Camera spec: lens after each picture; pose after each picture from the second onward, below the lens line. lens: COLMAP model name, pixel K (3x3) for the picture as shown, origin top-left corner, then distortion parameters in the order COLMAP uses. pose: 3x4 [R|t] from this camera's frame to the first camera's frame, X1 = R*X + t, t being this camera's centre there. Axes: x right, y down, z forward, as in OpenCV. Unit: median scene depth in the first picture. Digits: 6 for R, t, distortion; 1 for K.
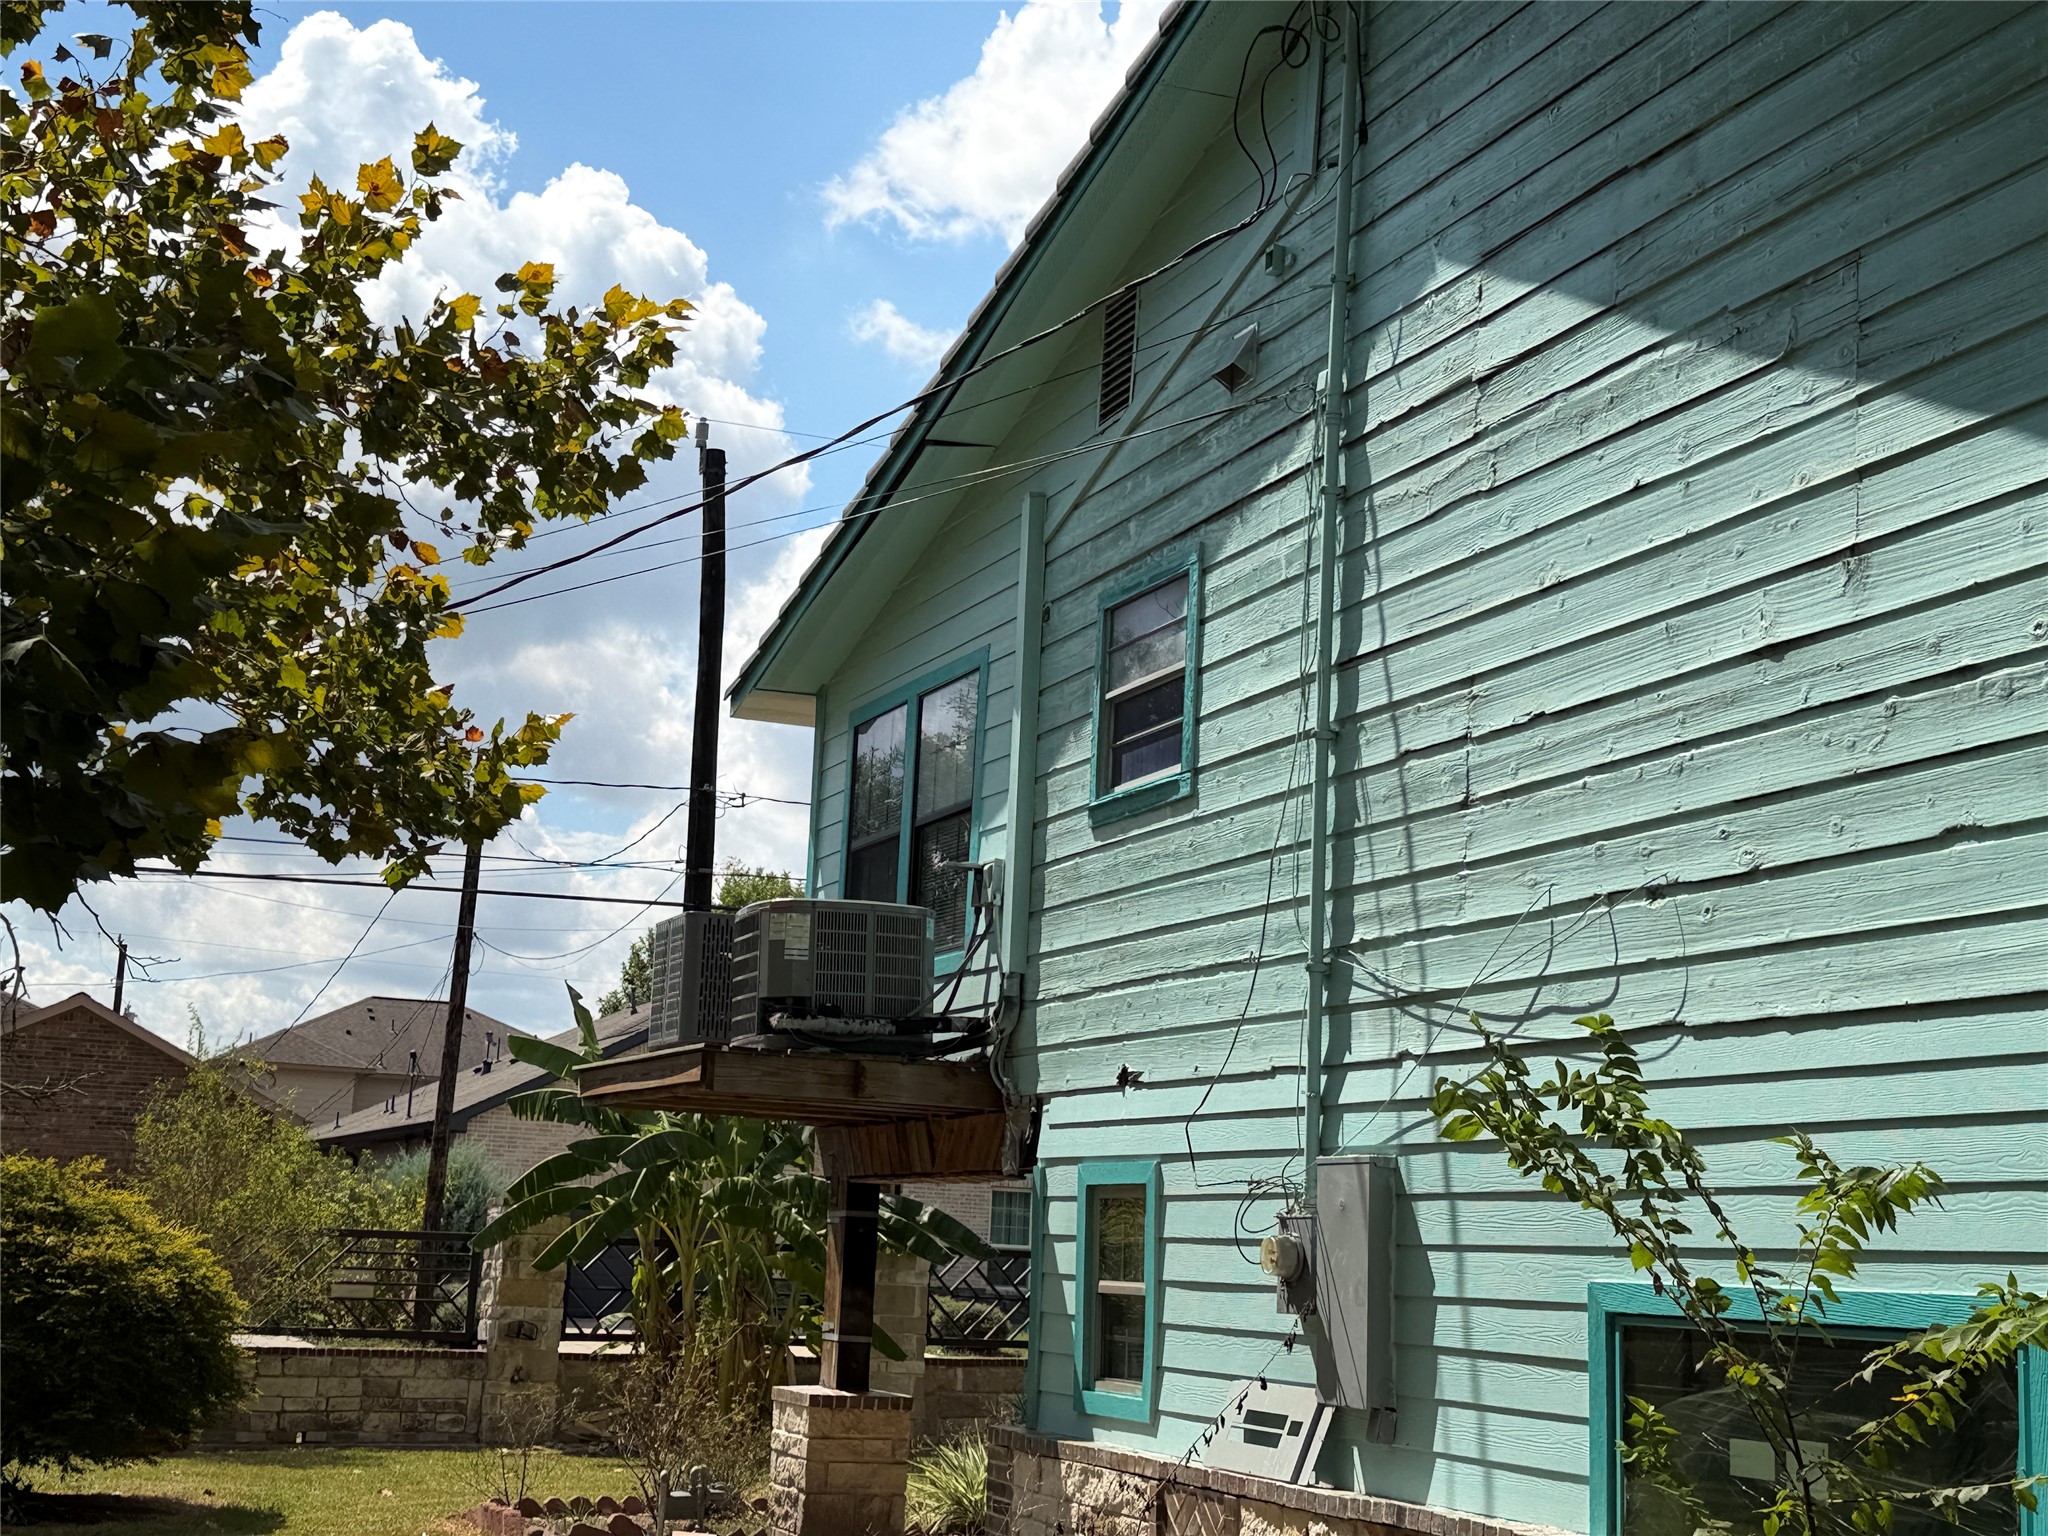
lens RADIAL K [[2718.5, 0, 1022.5], [0, 2718.5, 786.0], [0, 0, 1]] dist [0.132069, 0.000000]
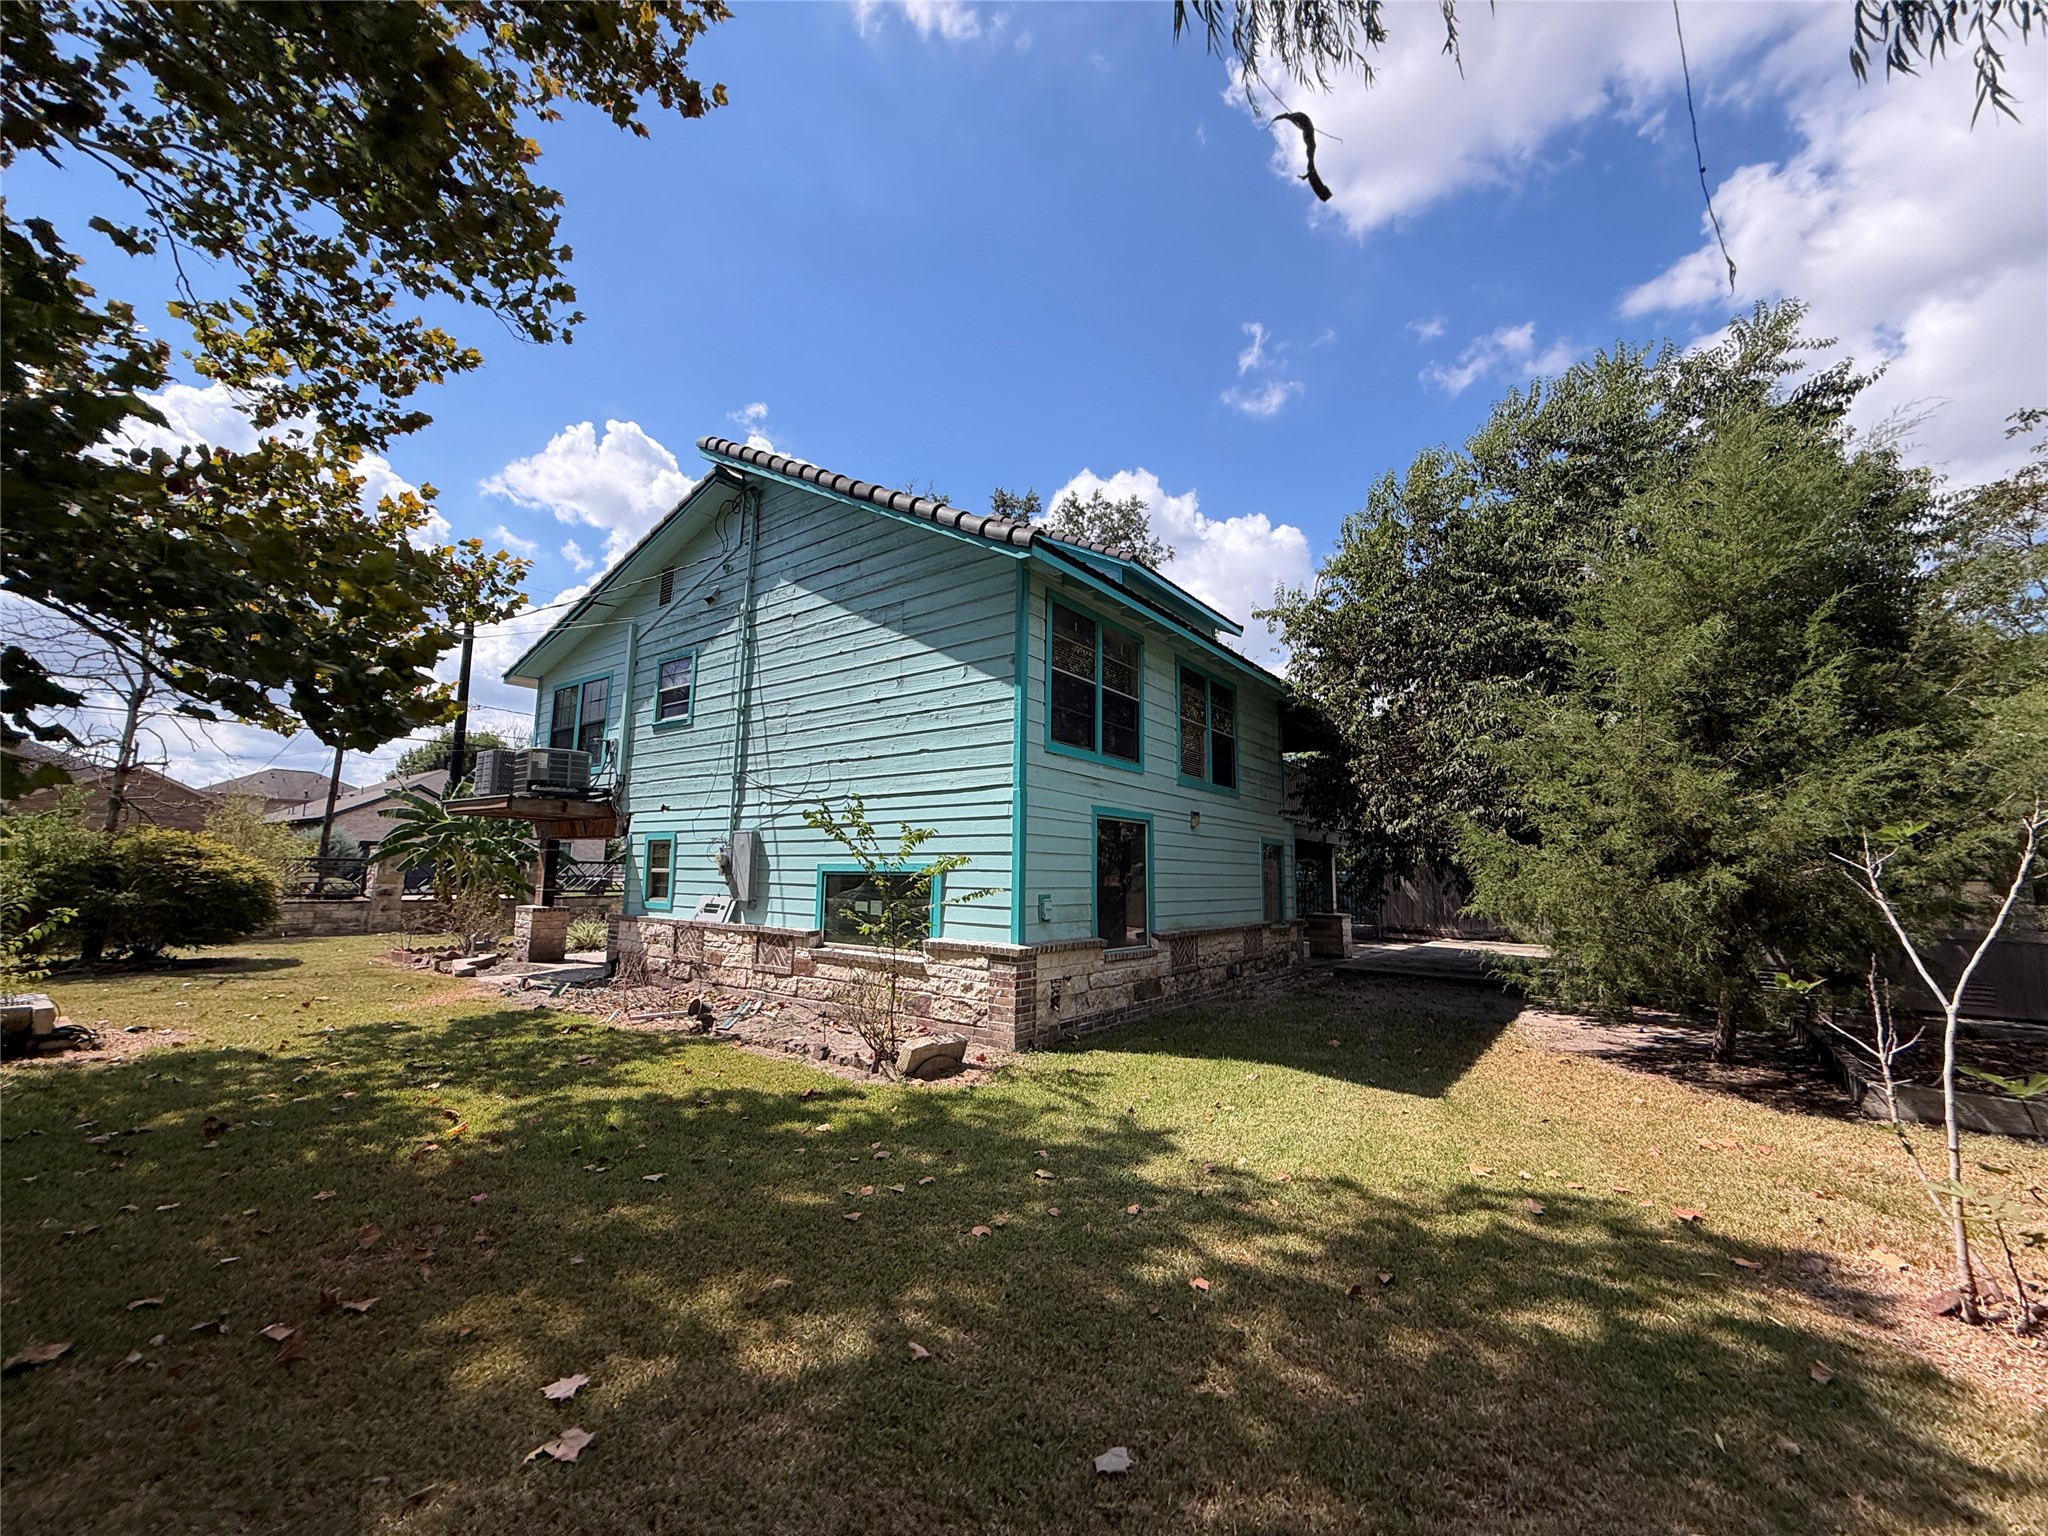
lens RADIAL K [[819.8, 0, 1021.8], [0, 819.8, 754.8], [0, 0, 1]] dist [0.002737, -0.000142]
pose [[0.861988, 0.042494, 0.505145, -0.102153], [-0.065058, 0.997513, 0.027104, -0.013381], [-0.502737, -0.056227, 0.862609, -0.080772]]
